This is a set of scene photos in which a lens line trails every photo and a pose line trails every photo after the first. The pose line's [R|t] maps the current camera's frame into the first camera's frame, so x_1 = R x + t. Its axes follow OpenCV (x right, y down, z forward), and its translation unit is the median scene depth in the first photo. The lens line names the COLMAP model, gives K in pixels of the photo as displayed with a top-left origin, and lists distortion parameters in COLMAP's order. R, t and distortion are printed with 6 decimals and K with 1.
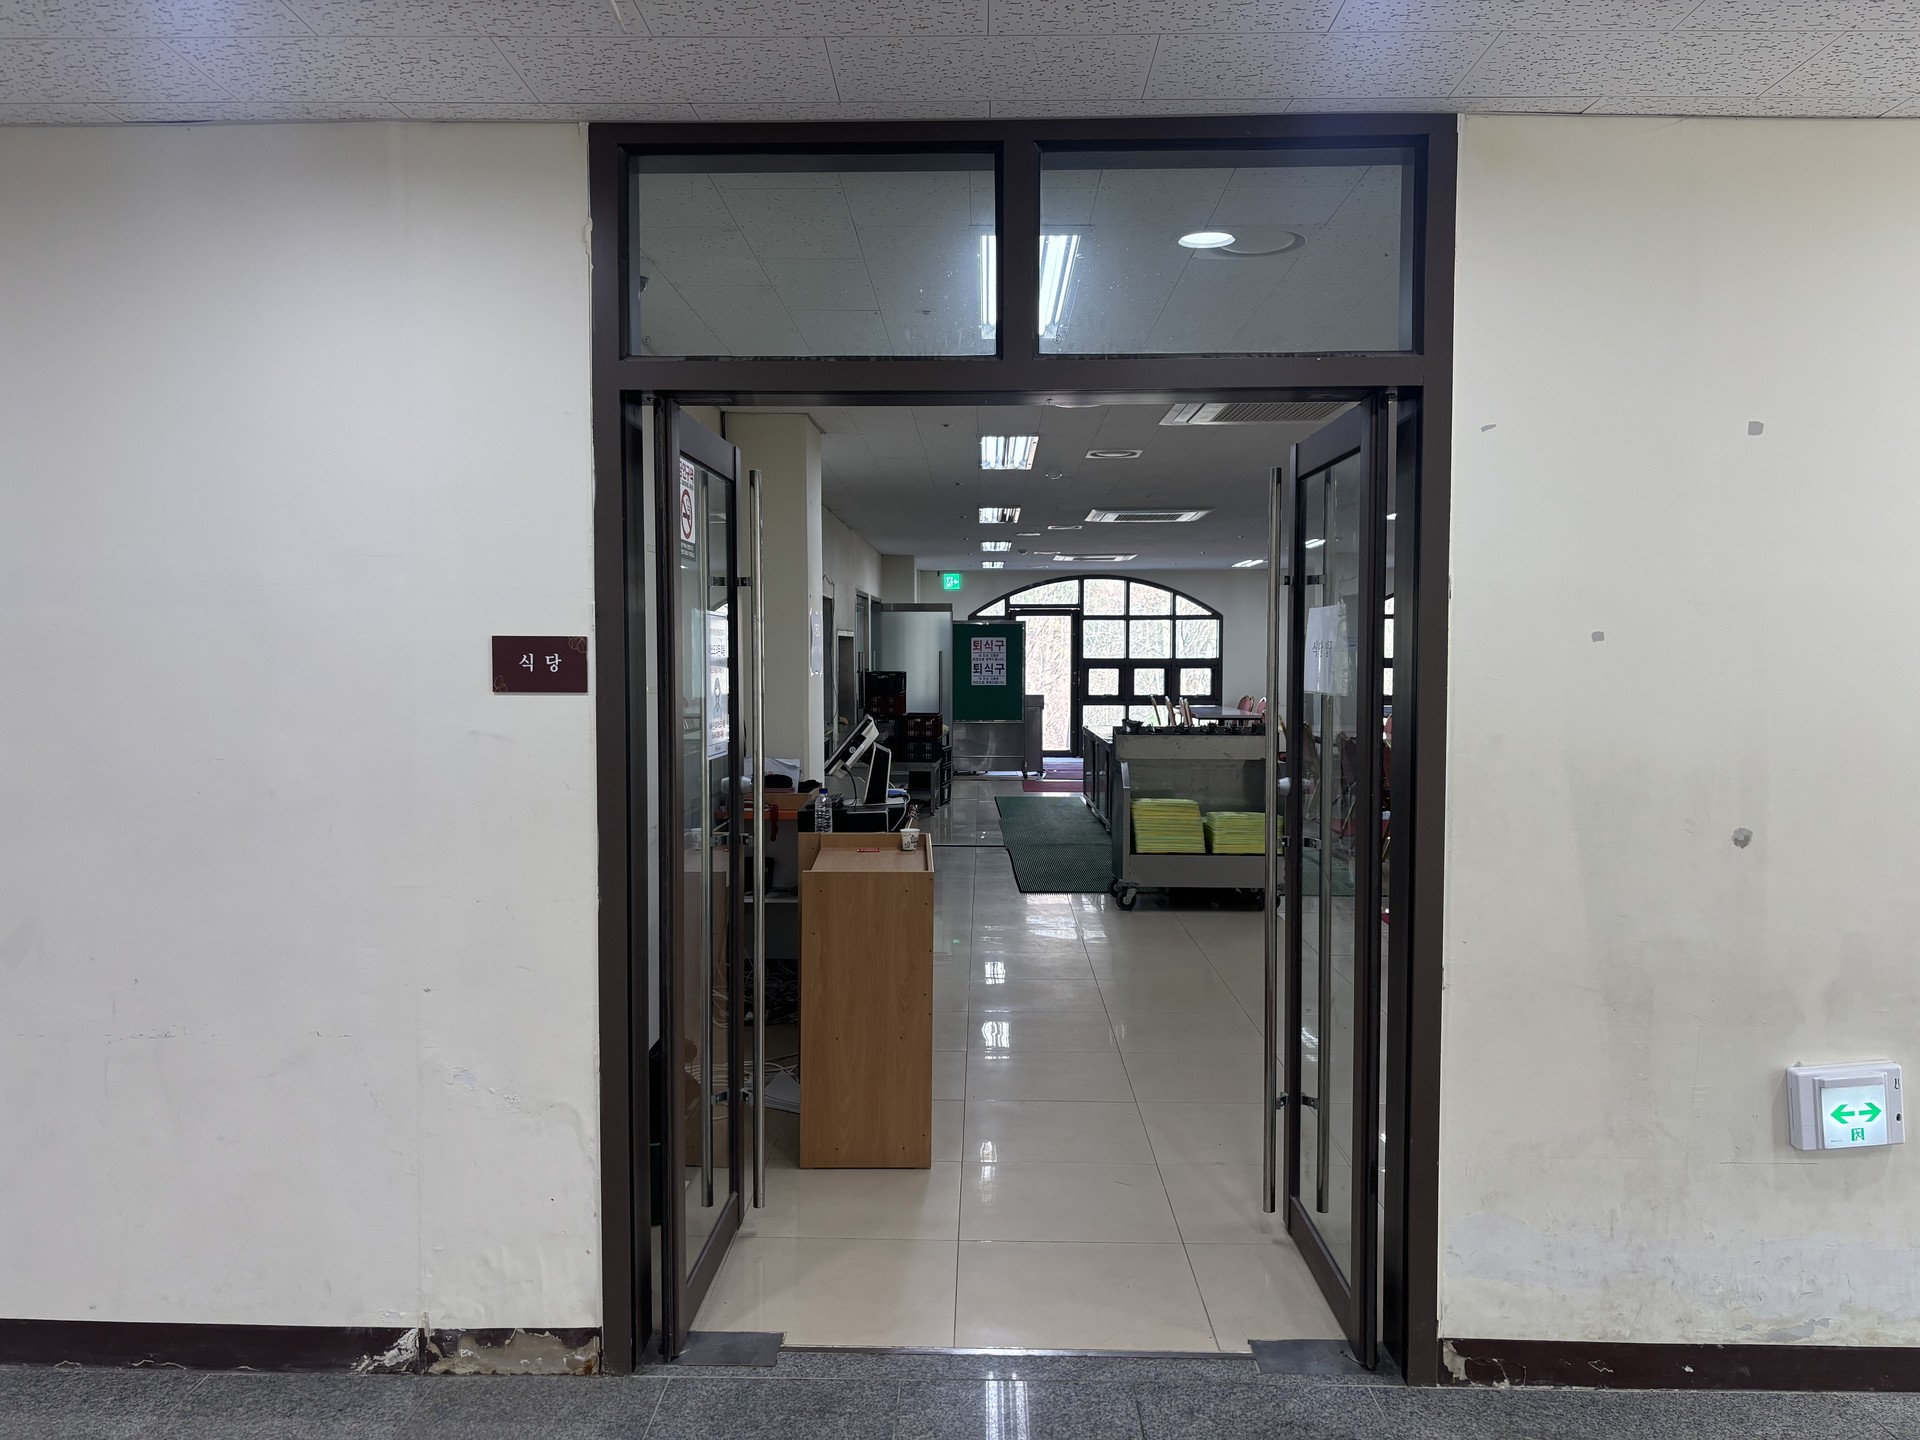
lens RADIAL K [[1456.5, 0, 960.0], [0, 1456.5, 720.0], [0, 0, 1]] dist [0.005308, 0.000207]
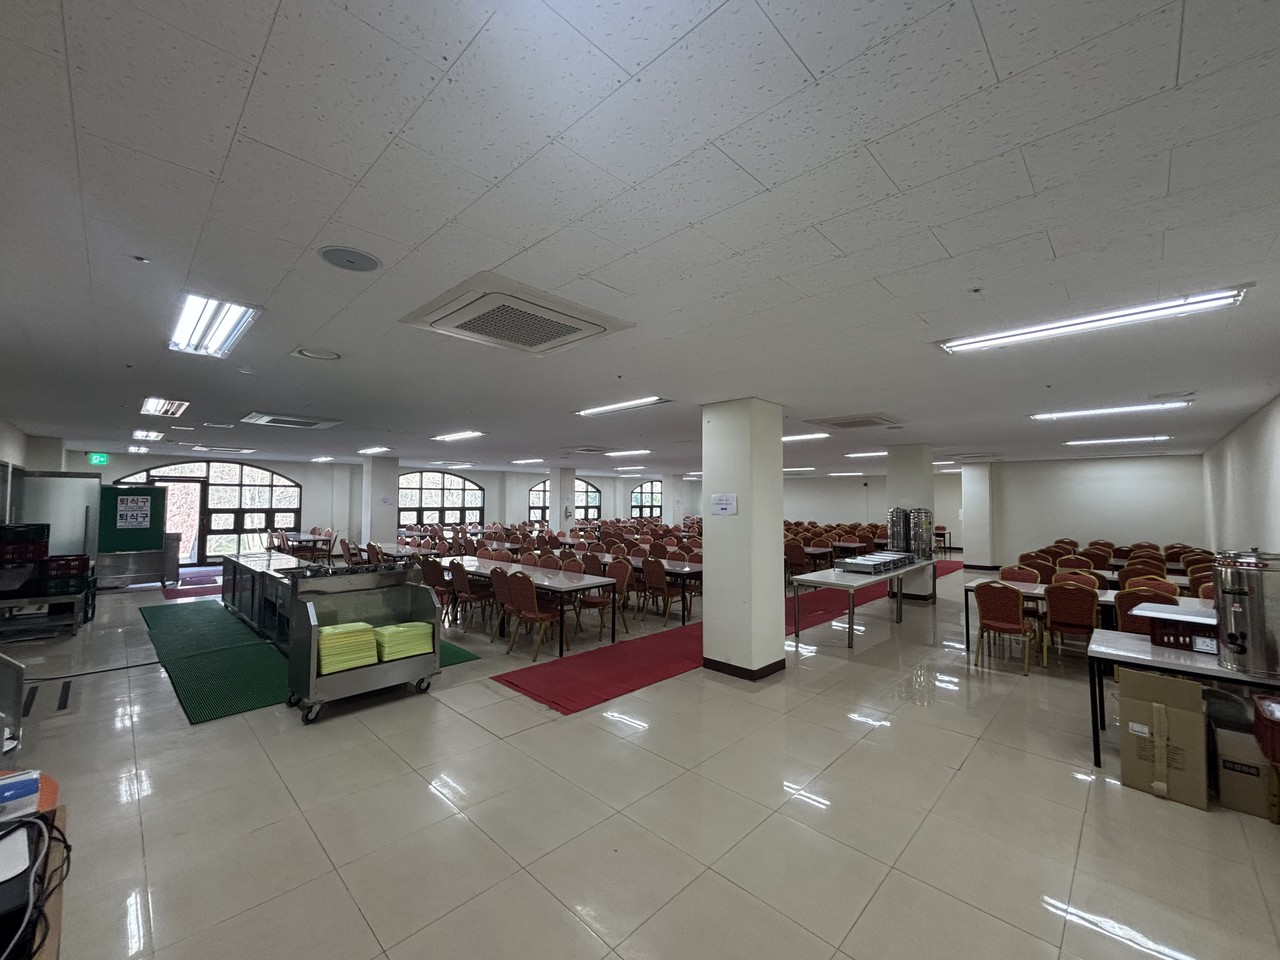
lens RADIAL K [[510.2, 0, 640.0], [0, 510.2, 480.0], [0, 0, 1]] dist [0.001649, 0.000819]
pose [[0.683081, 0.035006, 0.729503, -0.009316], [0.028348, 0.996827, -0.074378, -0.017740], [-0.729792, 0.071486, 0.679921, 0.235179]]
